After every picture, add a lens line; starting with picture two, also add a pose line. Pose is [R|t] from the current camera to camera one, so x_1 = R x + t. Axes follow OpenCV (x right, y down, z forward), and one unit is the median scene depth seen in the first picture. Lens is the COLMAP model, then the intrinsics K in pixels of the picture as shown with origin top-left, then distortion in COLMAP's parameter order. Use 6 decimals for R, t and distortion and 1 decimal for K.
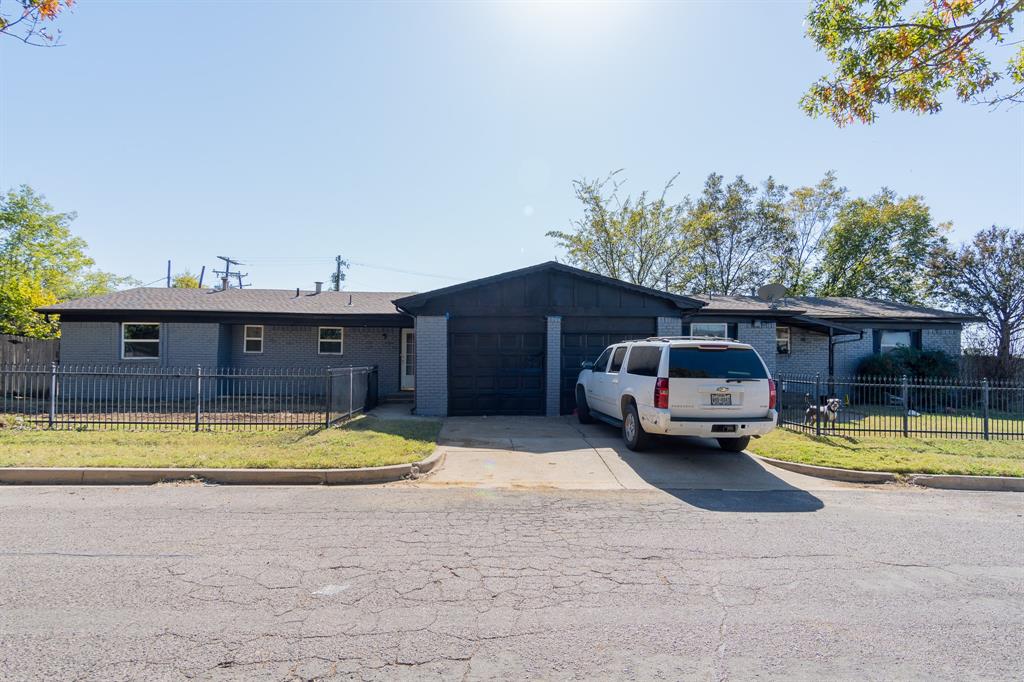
lens RADIAL K [[543.8, 0, 511.8], [0, 543.8, 342.6], [0, 0, 1]] dist [0.009187, 0.000605]
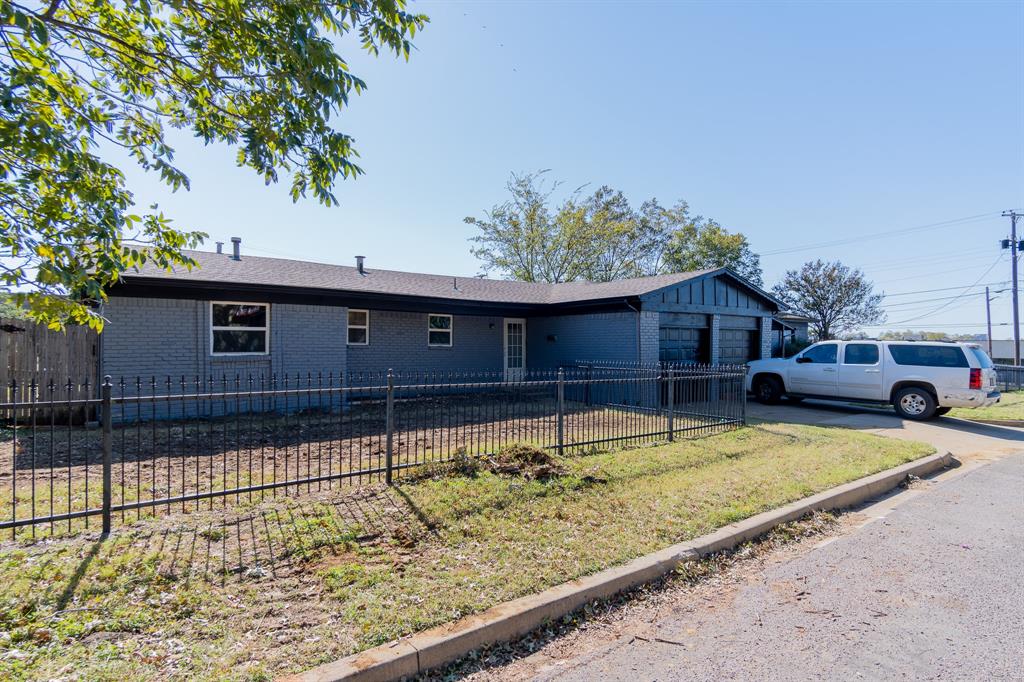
lens RADIAL K [[543.8, 0, 511.7], [0, 543.8, 343.3], [0, 0, 1]] dist [0.009187, 0.000605]
pose [[0.825489, -0.002030, 0.564414, -0.775008], [-0.019934, 0.999265, 0.032748, -0.014369], [-0.564065, -0.038284, 0.824842, 0.240687]]
